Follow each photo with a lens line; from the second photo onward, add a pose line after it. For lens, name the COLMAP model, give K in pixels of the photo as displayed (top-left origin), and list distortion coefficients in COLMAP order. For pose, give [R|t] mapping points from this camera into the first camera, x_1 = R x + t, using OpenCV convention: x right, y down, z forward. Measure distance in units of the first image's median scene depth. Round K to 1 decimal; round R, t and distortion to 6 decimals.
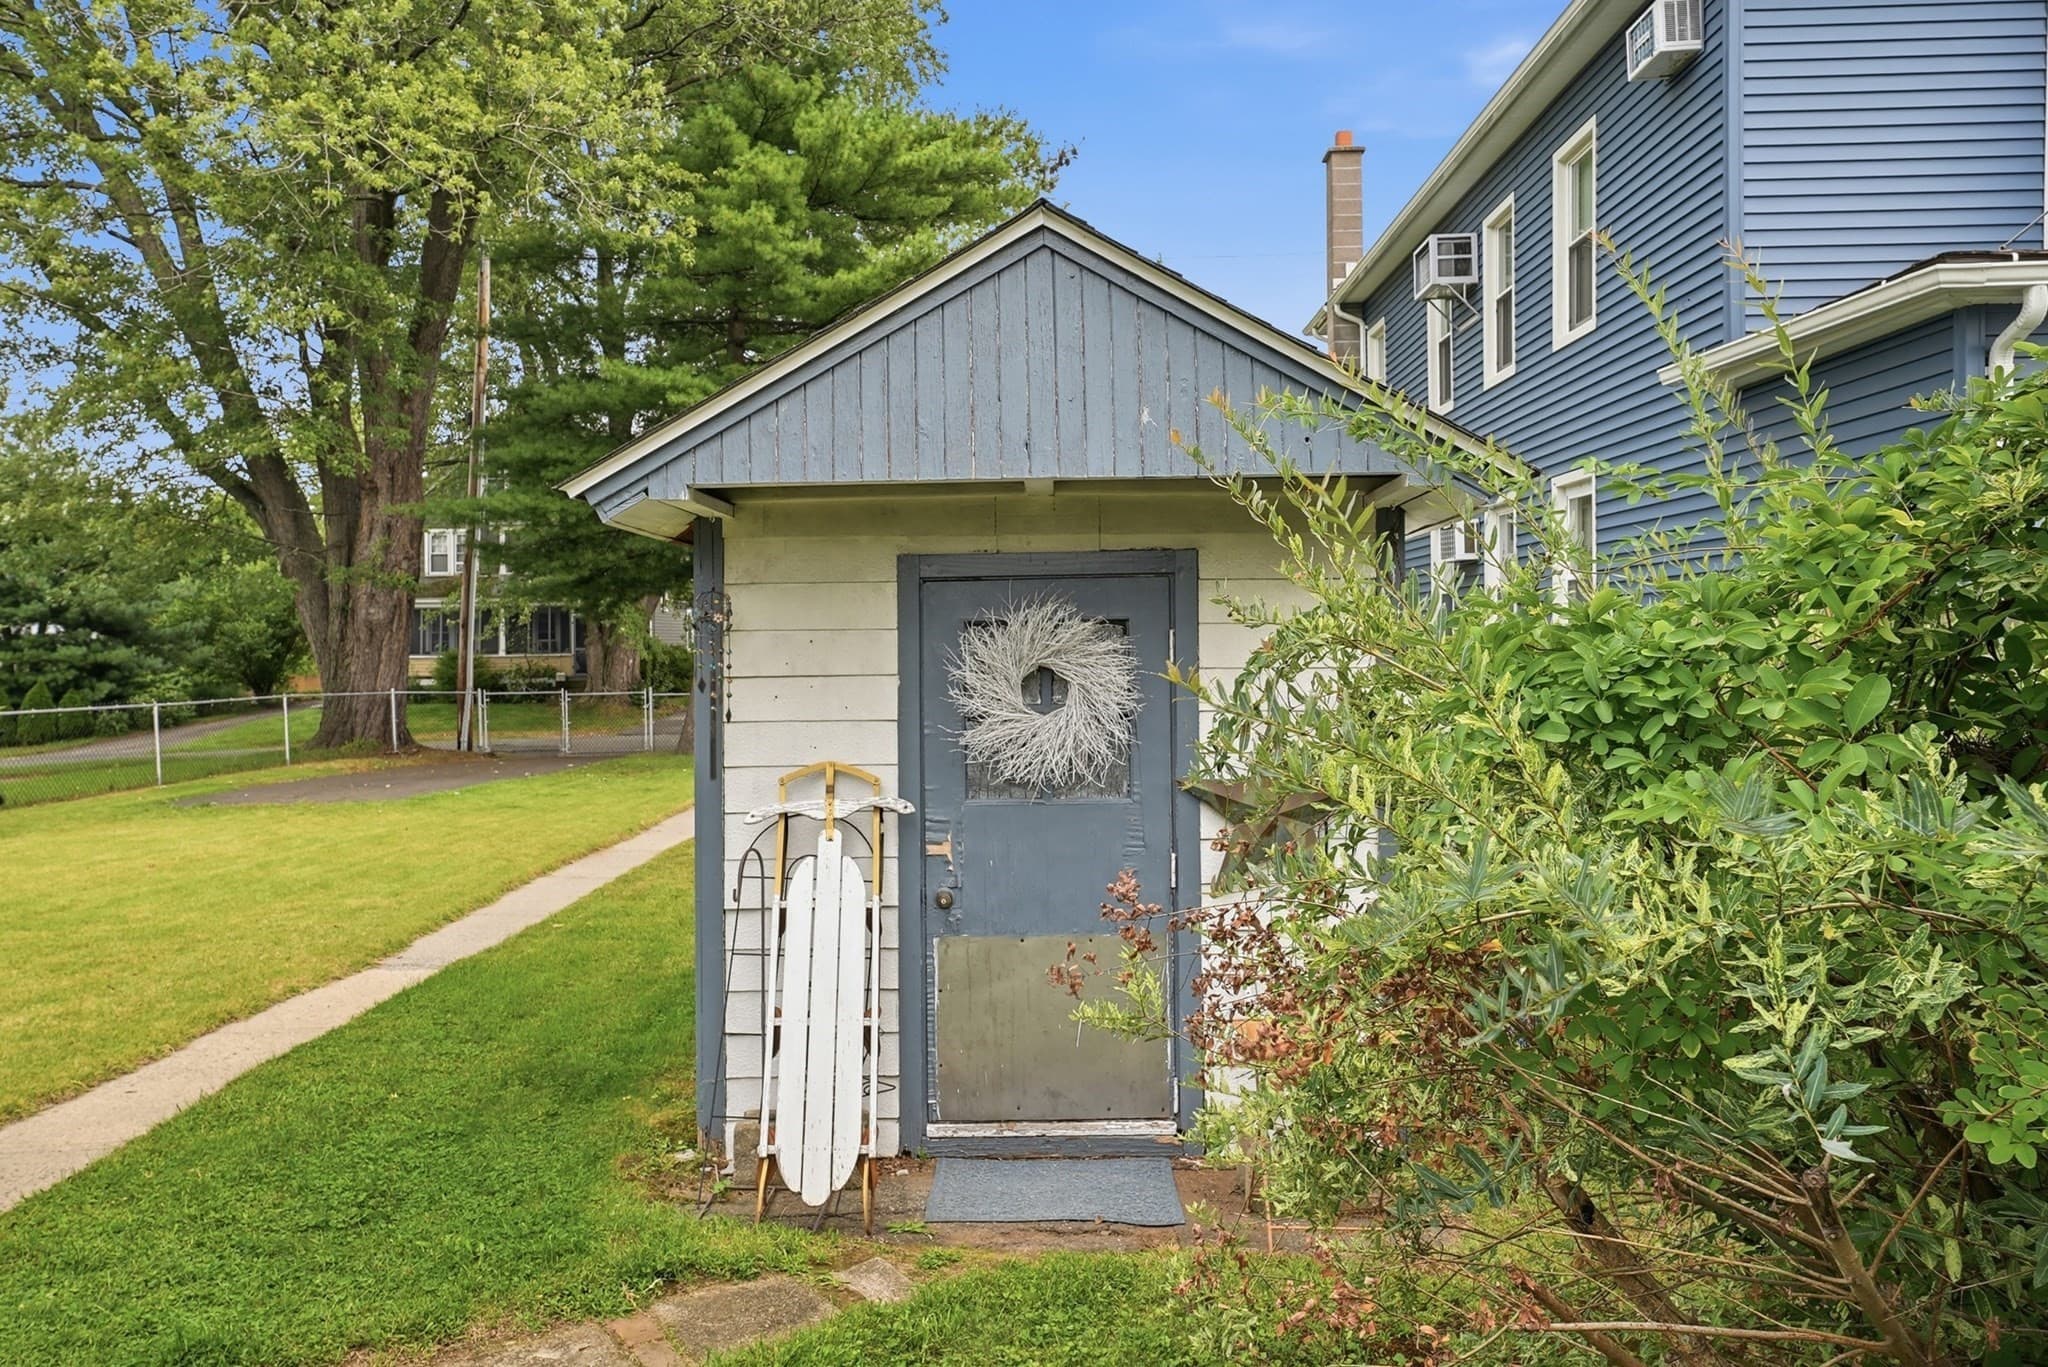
lens RADIAL K [[1305.5, 0, 1032.6], [0, 1305.5, 676.2], [0, 0, 1]] dist [0.025583, 0.001695]
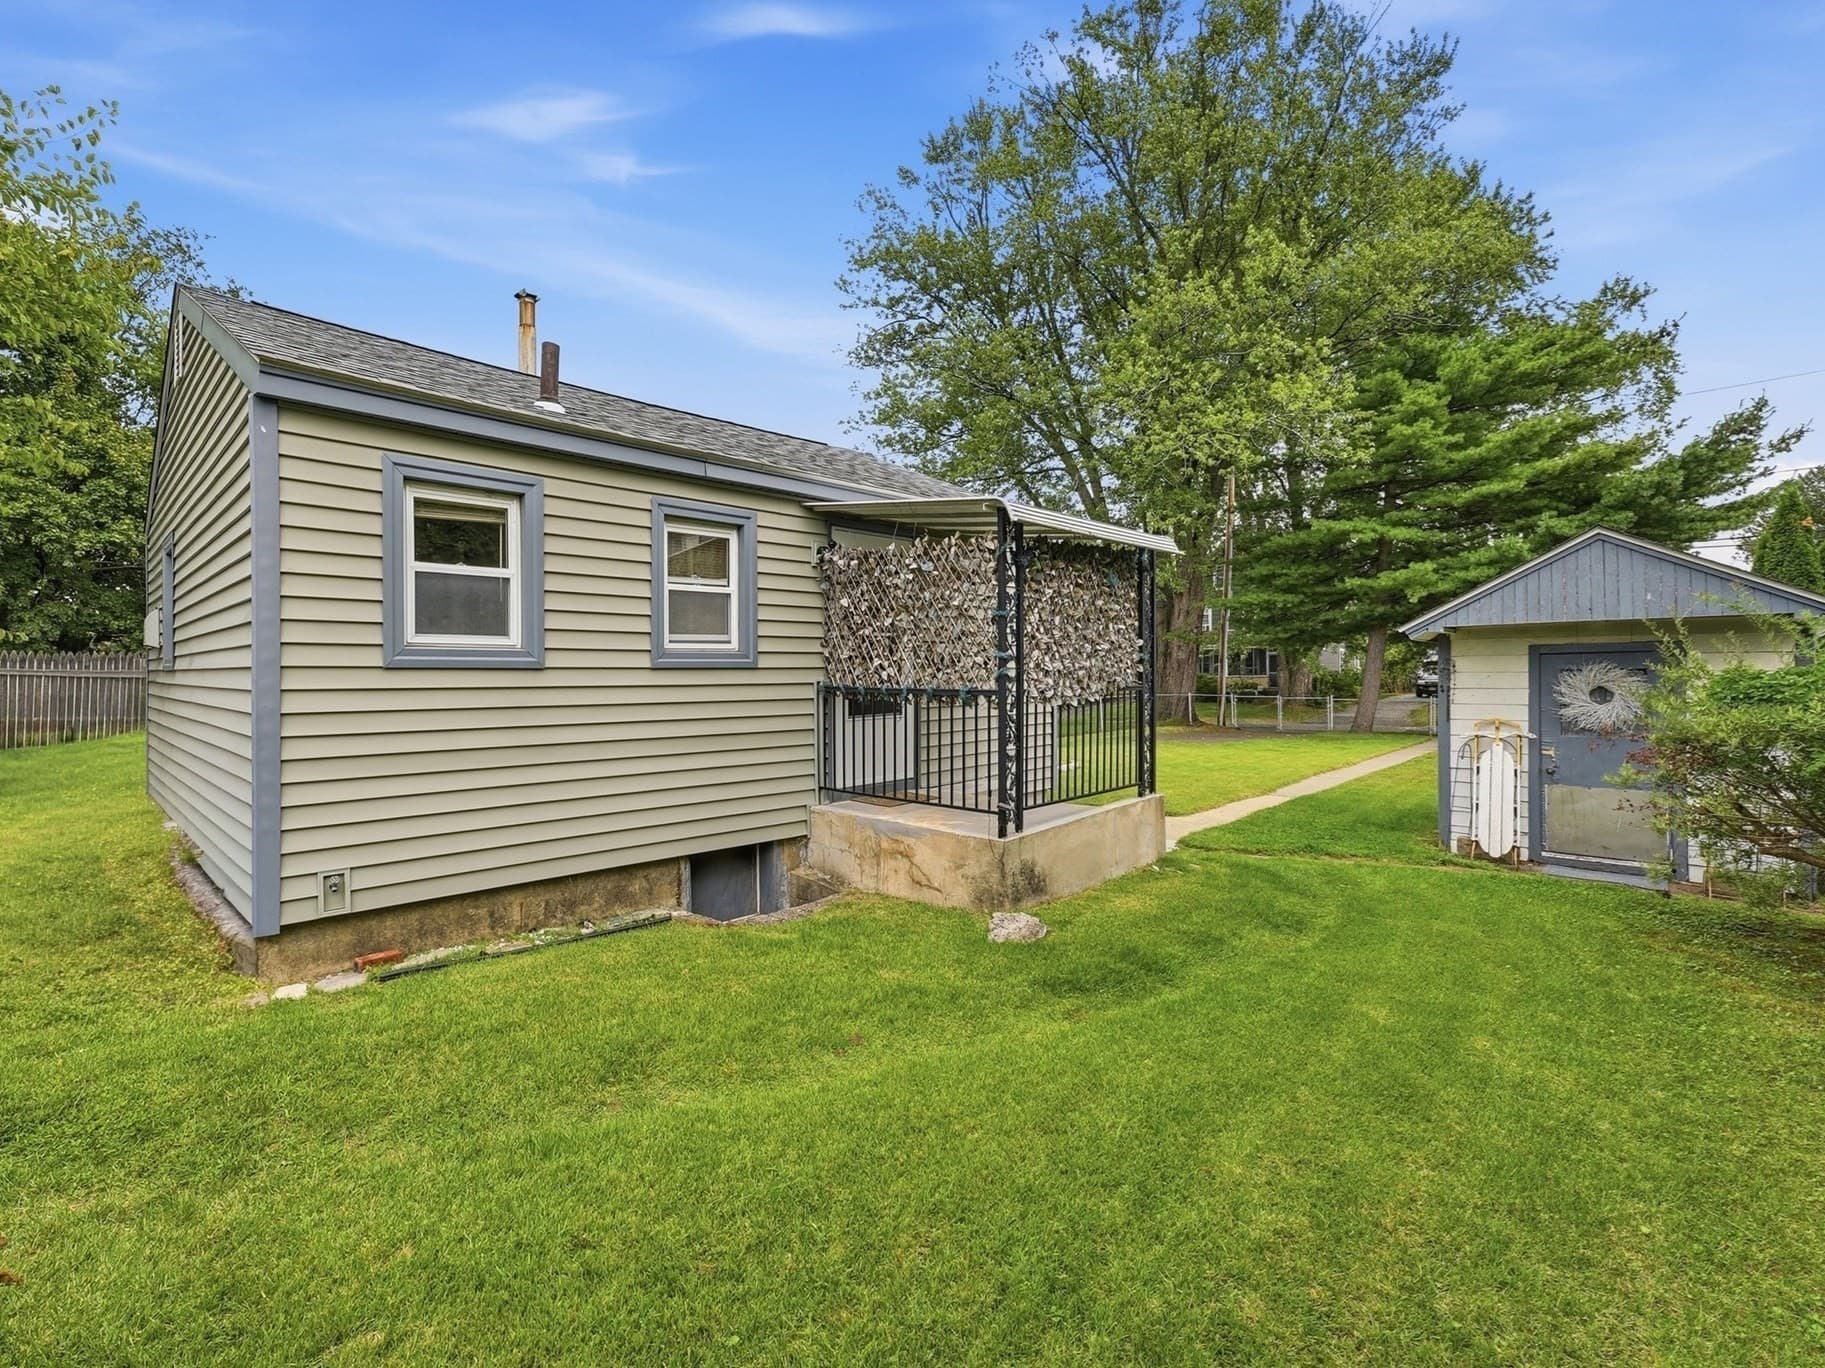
lens RADIAL K [[785.7, 0, 899.0], [0, 785.7, 678.2], [0, 0, 1]] dist [0.014577, -0.000465]
pose [[0.728963, 0.008288, -0.684503, 0.072236], [-0.017012, 0.999837, -0.006011, 0.009900], [0.684342, 0.016026, 0.728985, -1.118929]]
